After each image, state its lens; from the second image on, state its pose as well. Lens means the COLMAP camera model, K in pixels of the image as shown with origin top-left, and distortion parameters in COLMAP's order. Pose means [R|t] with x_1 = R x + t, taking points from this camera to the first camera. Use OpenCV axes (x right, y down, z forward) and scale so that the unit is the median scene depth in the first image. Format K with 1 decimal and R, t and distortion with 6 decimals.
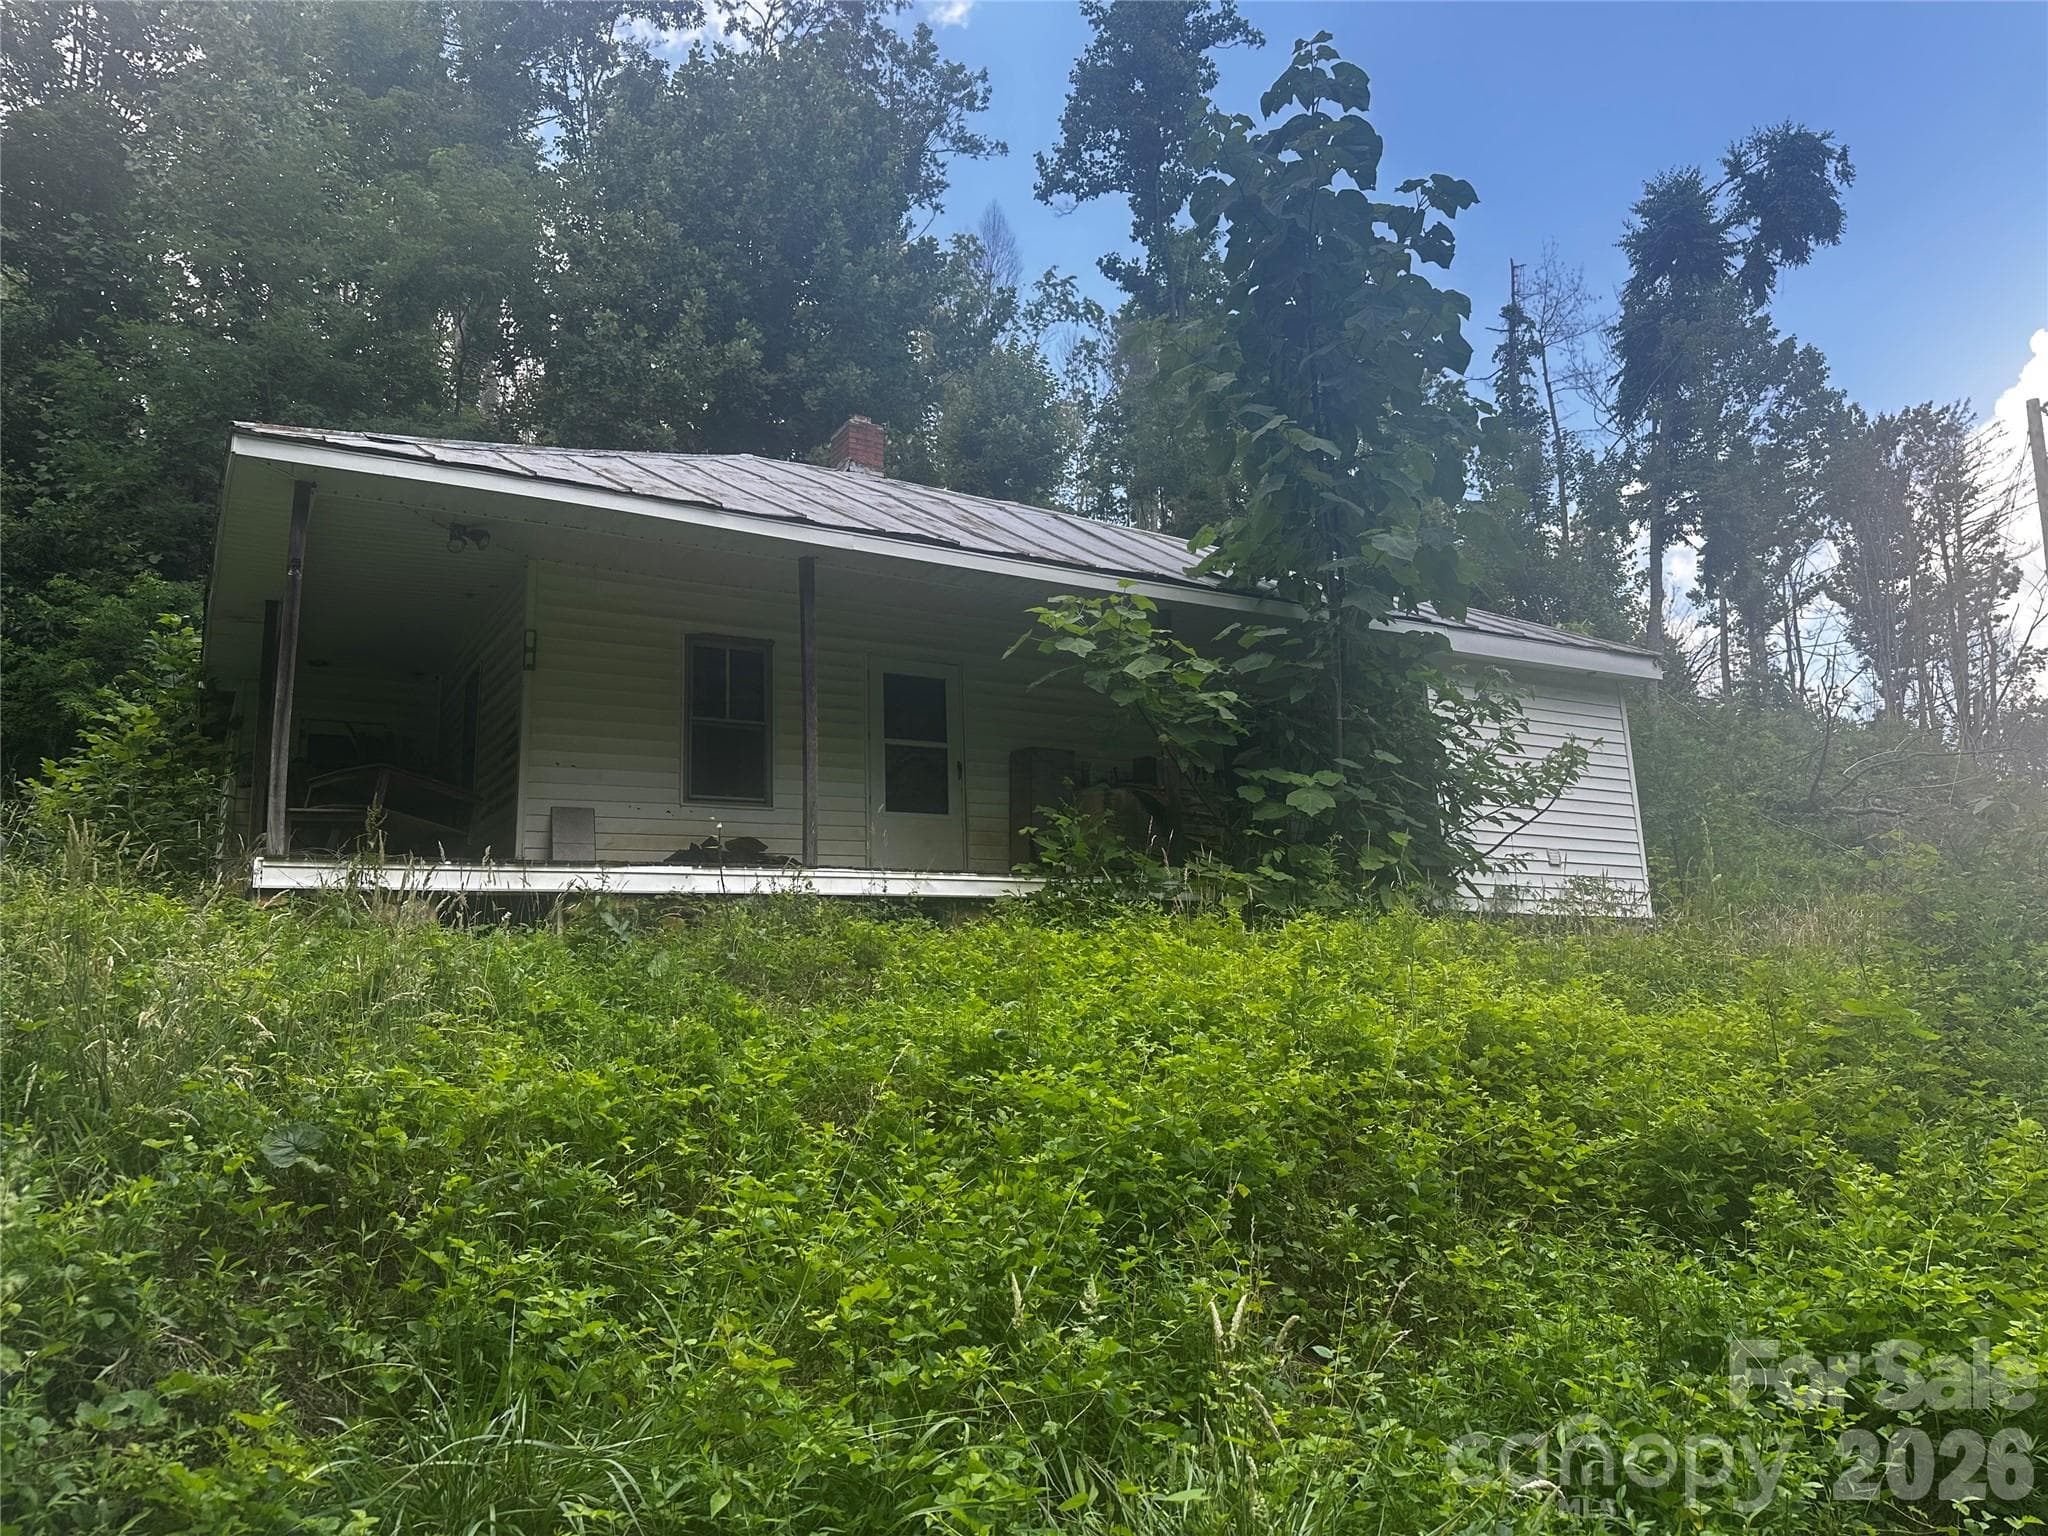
lens RADIAL K [[1423.0, 0, 1031.9], [0, 1423.0, 752.6], [0, 0, 1]] dist [0.001740, -0.008714]
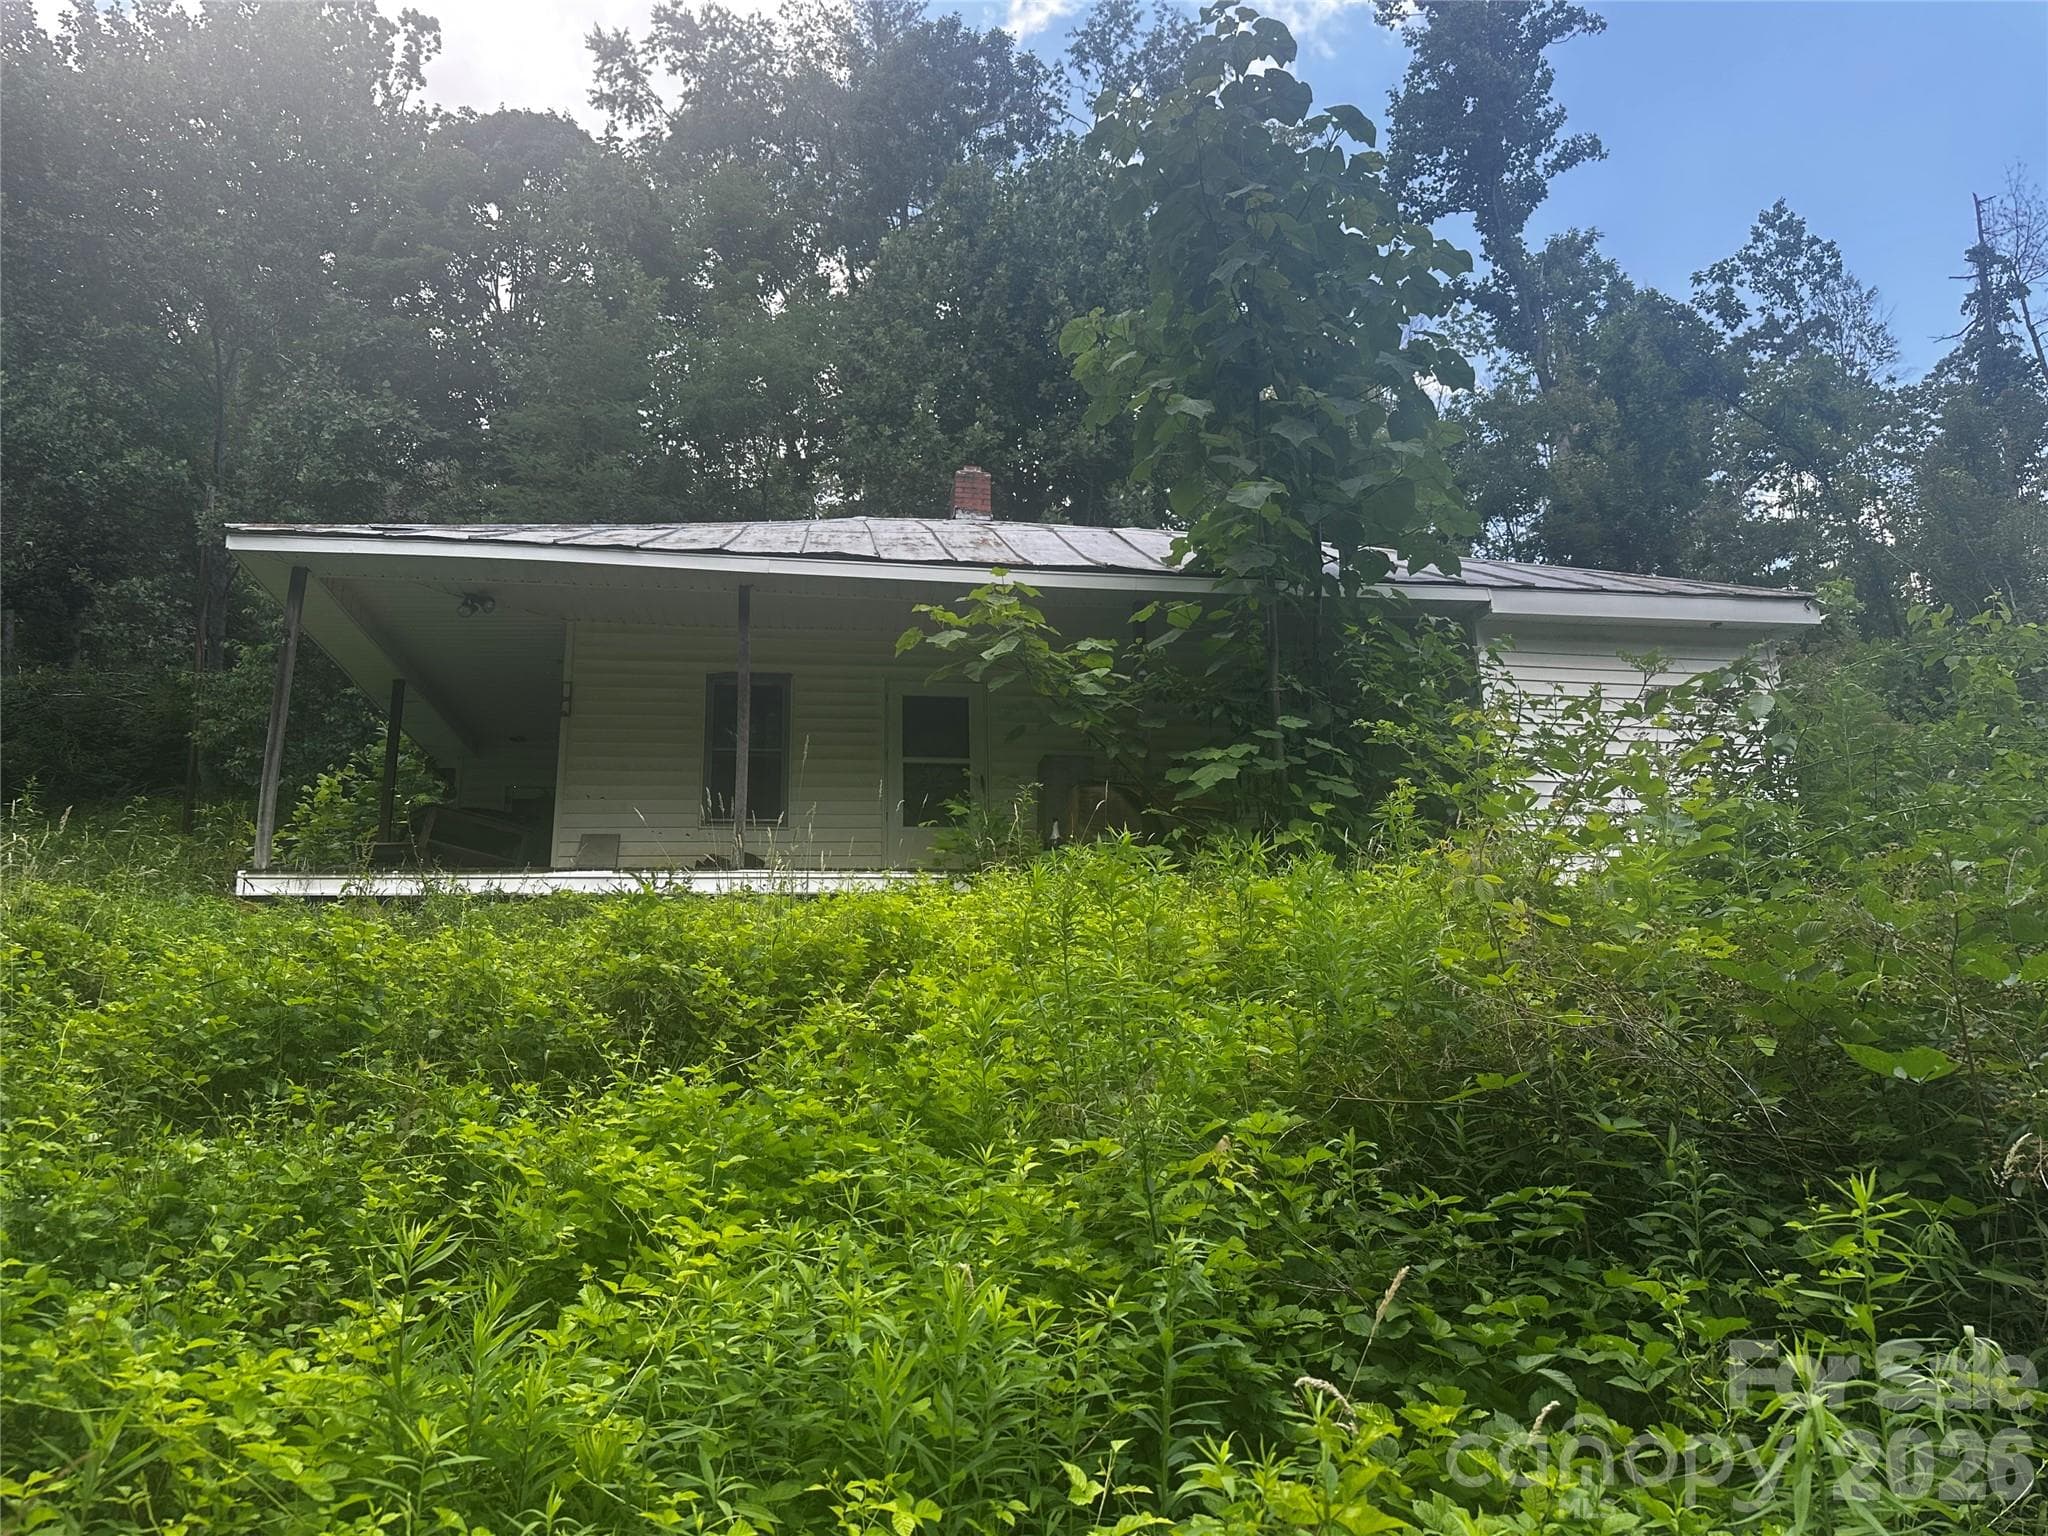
lens RADIAL K [[1423.9, 0, 1011.5], [0, 1423.9, 750.2], [0, 0, 1]] dist [-0.000232, -0.005686]
pose [[0.932710, -0.081741, -0.351242, 0.430544], [0.060043, 0.995578, -0.072249, 0.082716], [0.355594, 0.046298, 0.933493, 0.072096]]
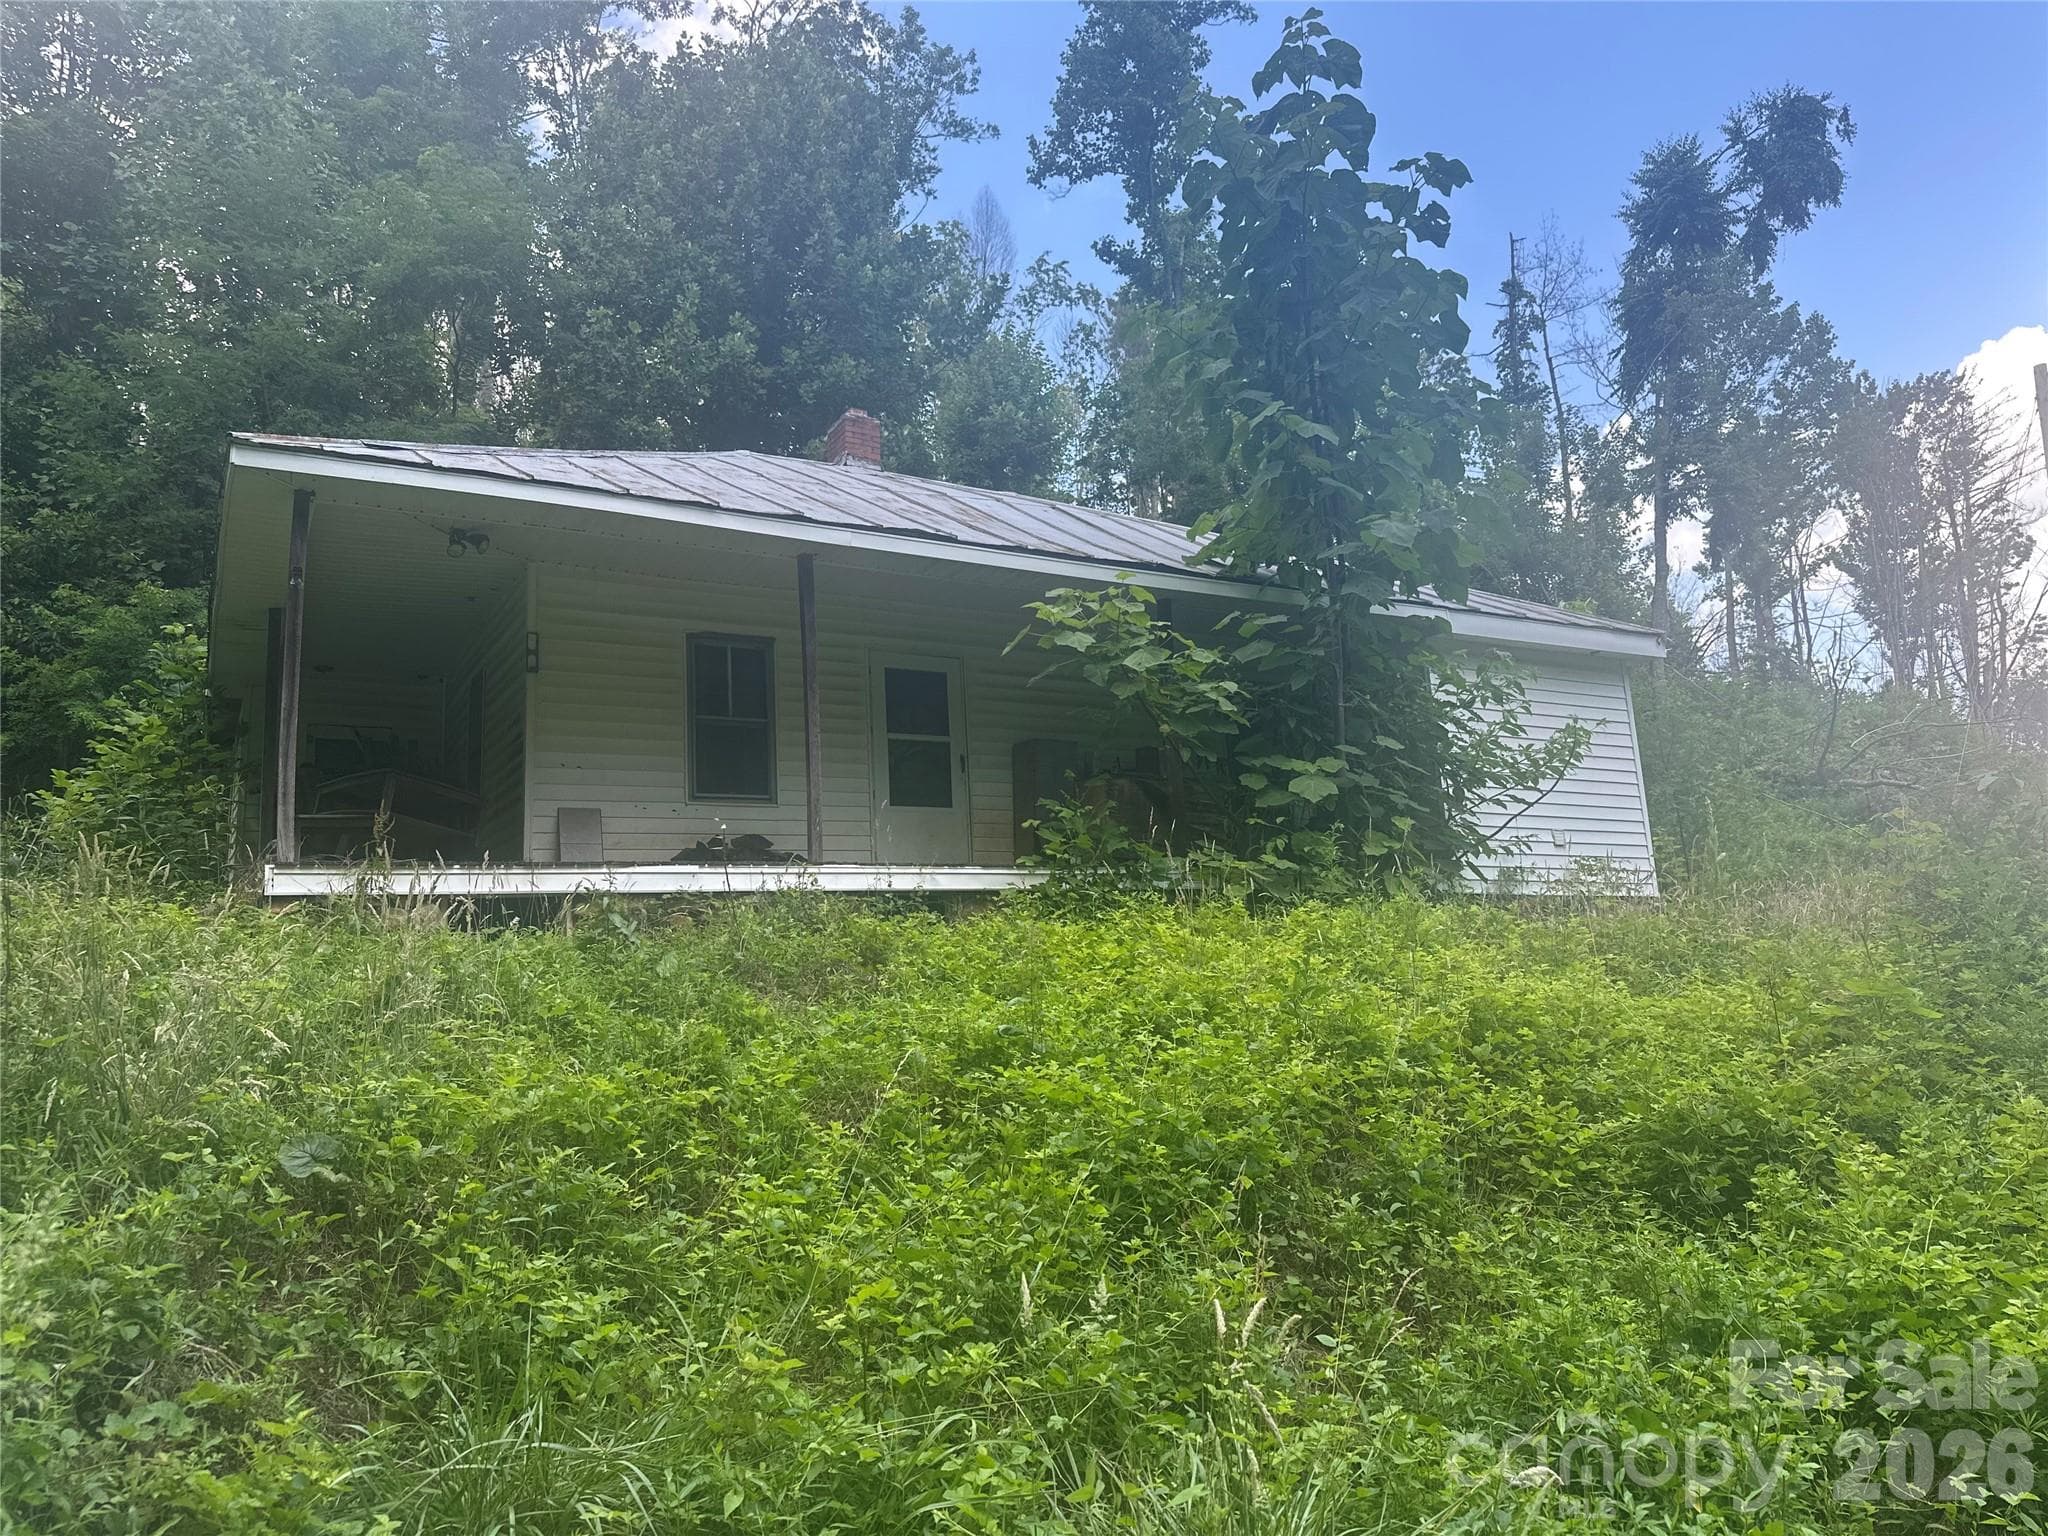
lens RADIAL K [[1422.3, 0, 1024.0], [0, 1422.3, 768.0], [0, 0, 1]] dist [0.003936, -0.010481]
pose [[0.999759, -0.019851, -0.009411, 0.002316], [0.020032, 0.999608, 0.019556, -0.003686], [0.009019, -0.019740, 0.999764, -0.002641]]
